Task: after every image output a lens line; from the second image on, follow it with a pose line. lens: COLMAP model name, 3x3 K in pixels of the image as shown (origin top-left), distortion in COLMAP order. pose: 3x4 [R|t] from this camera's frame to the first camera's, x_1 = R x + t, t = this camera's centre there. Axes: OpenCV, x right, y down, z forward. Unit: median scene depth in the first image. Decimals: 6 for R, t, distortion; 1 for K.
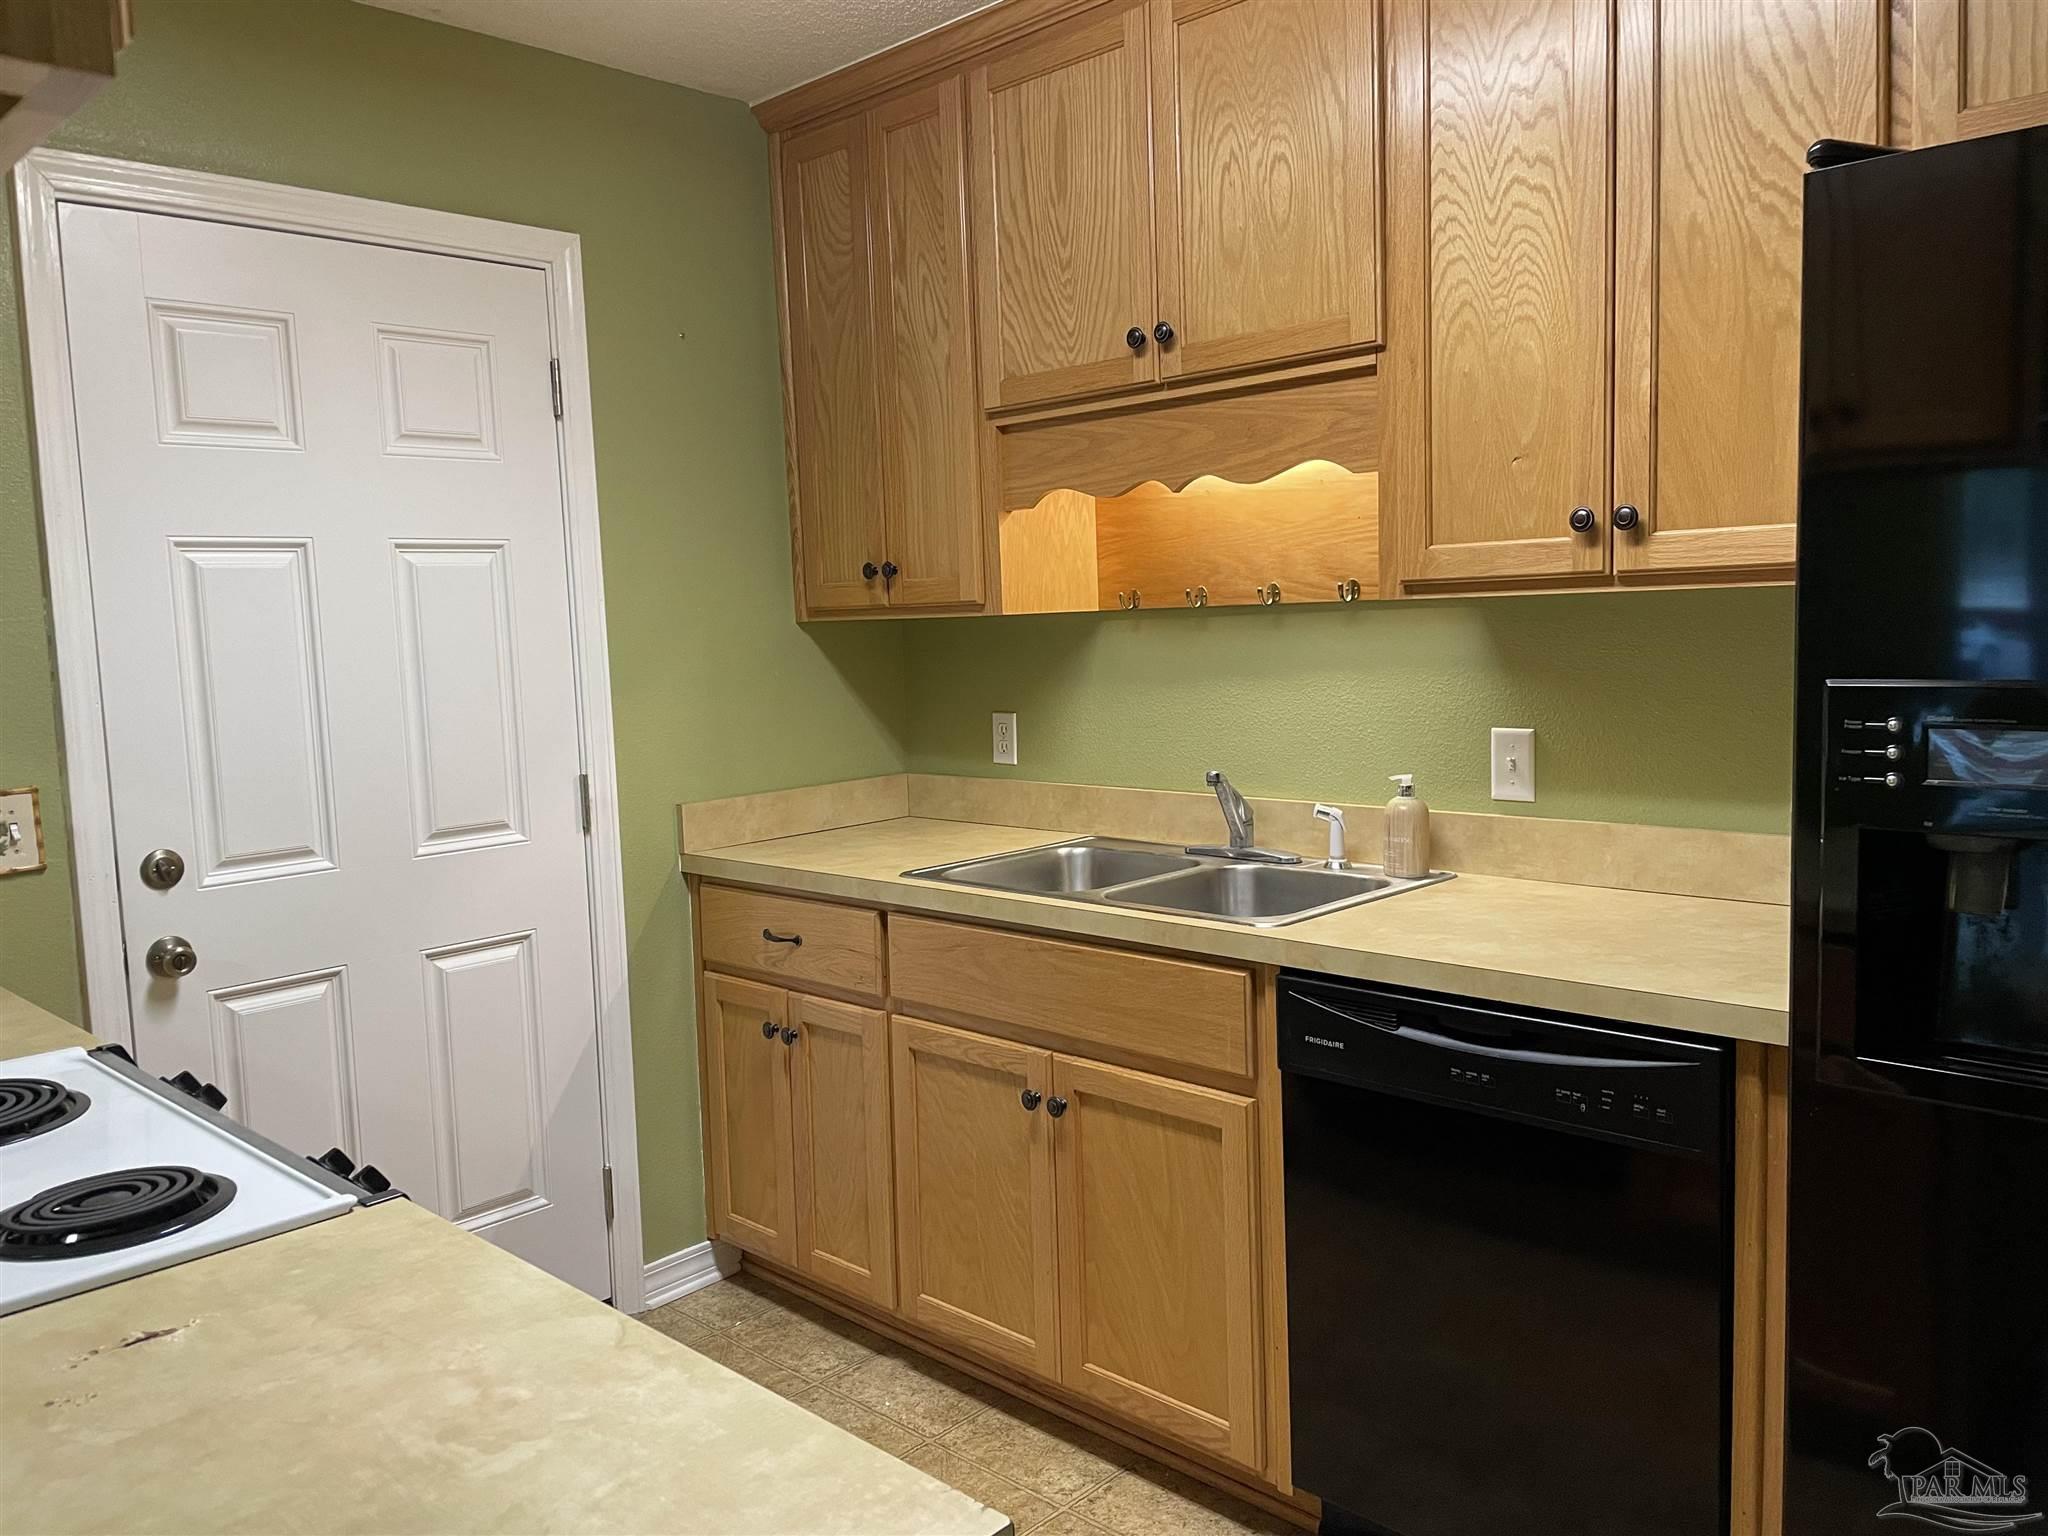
lens RADIAL K [[1546.6, 0, 1020.5], [0, 1546.6, 764.2], [0, 0, 1]] dist [0.007331, -0.021046]
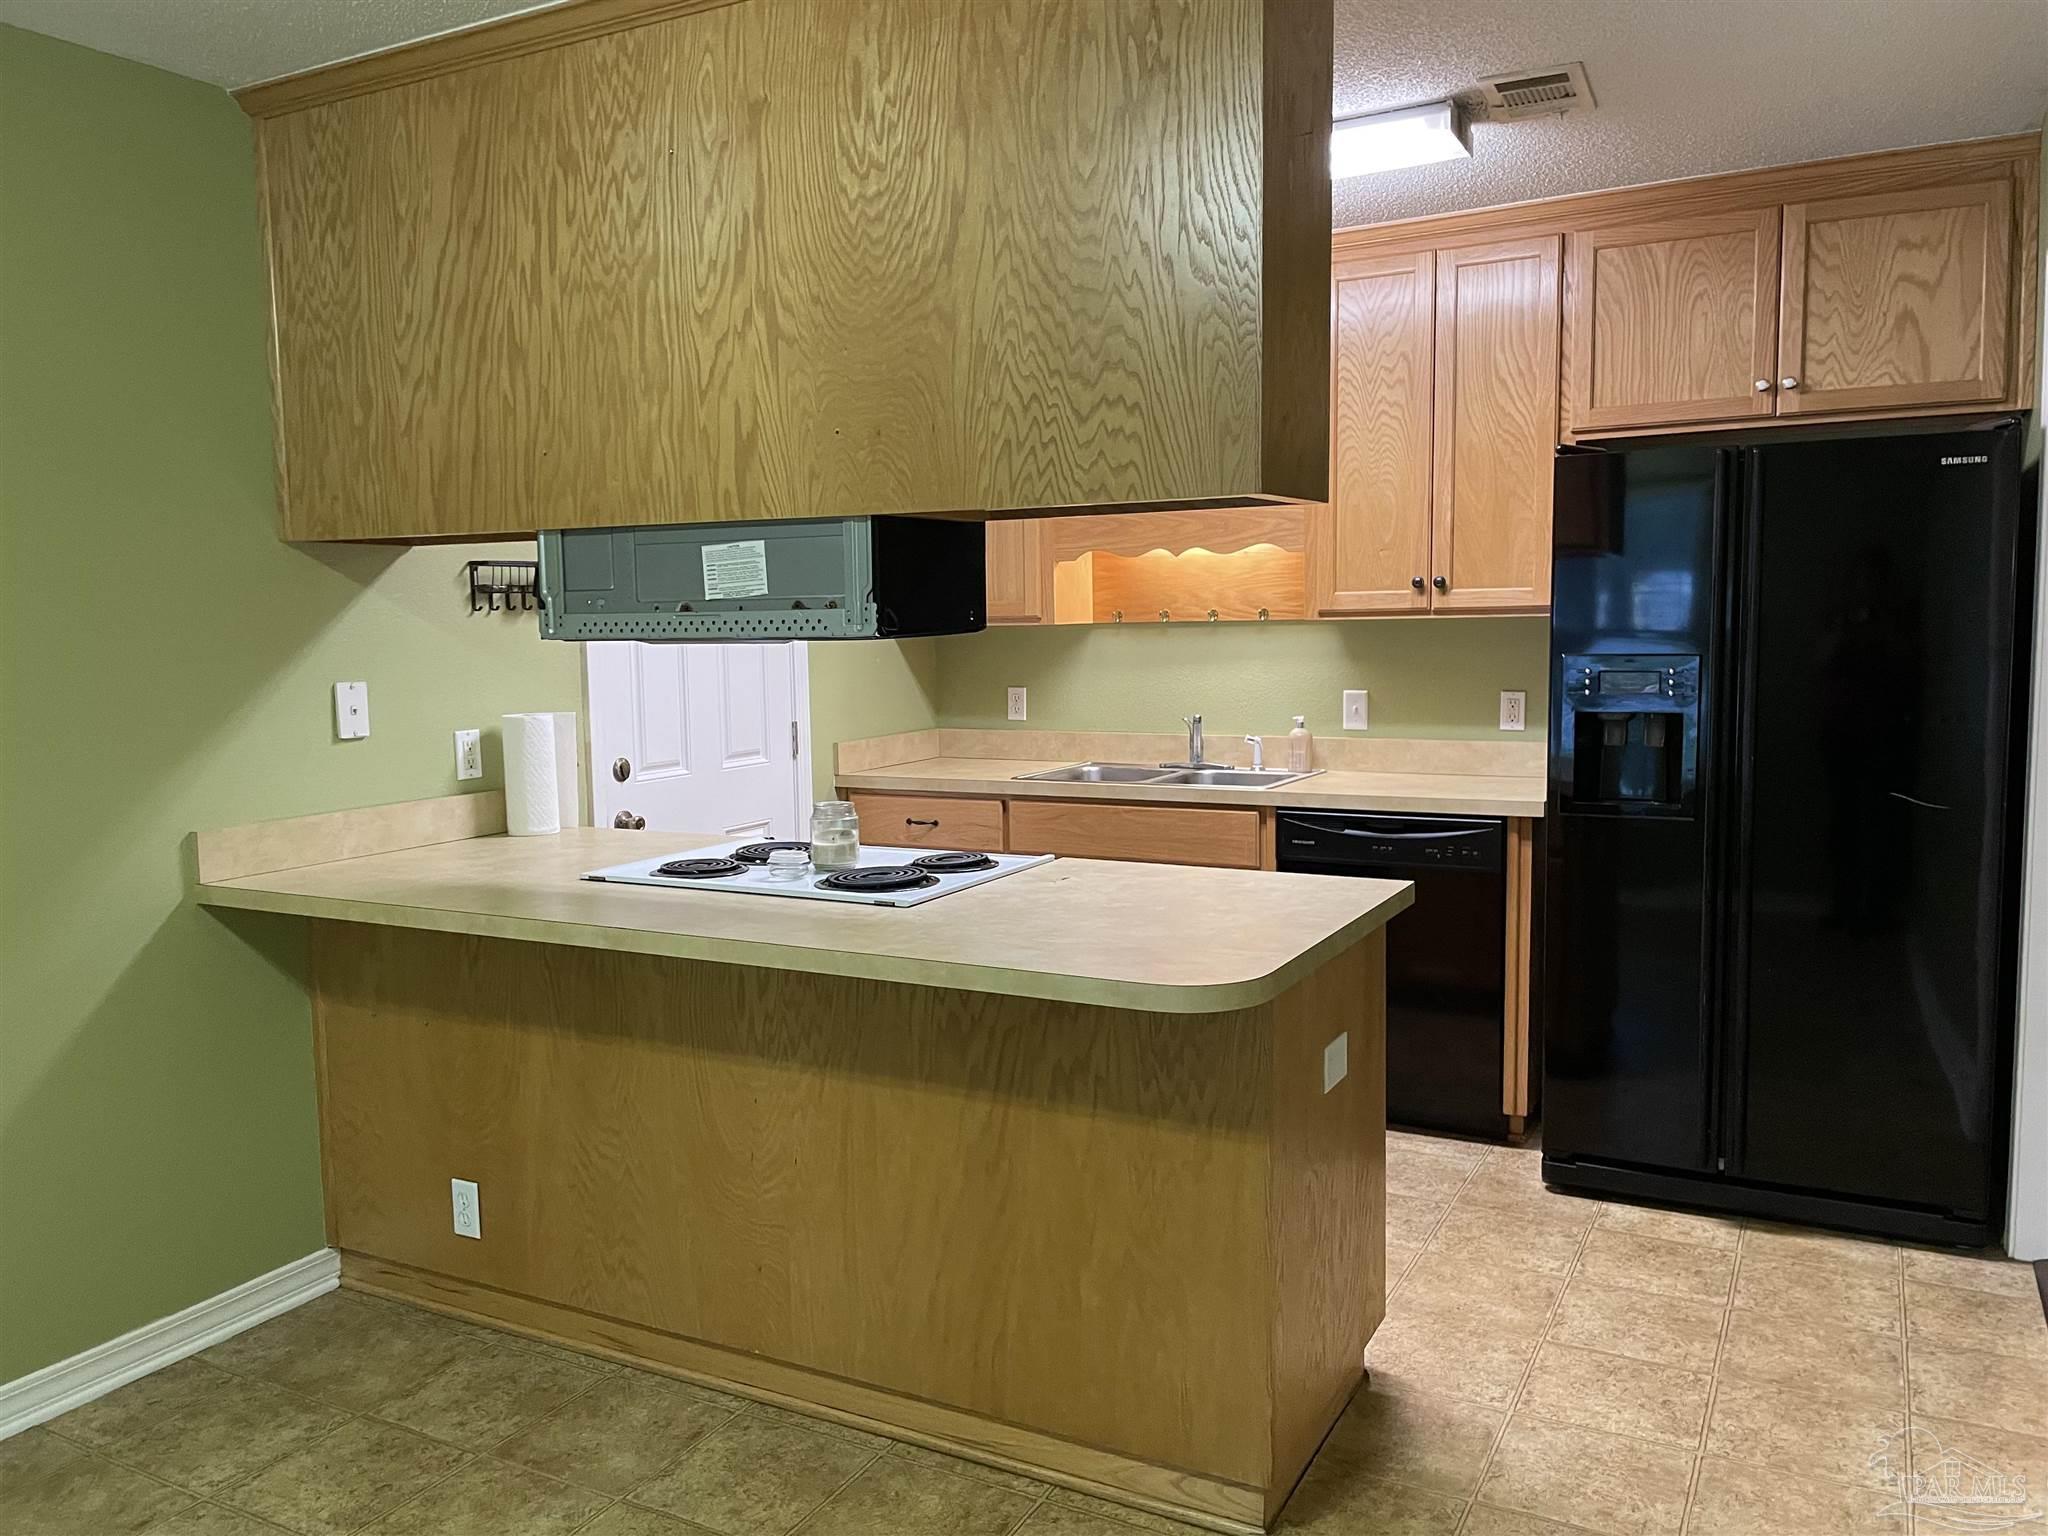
lens RADIAL K [[1546.6, 0, 1025.7], [0, 1546.6, 768.8], [0, 0, 1]] dist [0.007331, -0.021046]
pose [[0.961262, -0.007804, 0.275524, -0.566199], [0.010111, 0.999925, -0.006955, 0.078510], [-0.275449, 0.009472, 0.961269, -0.661516]]
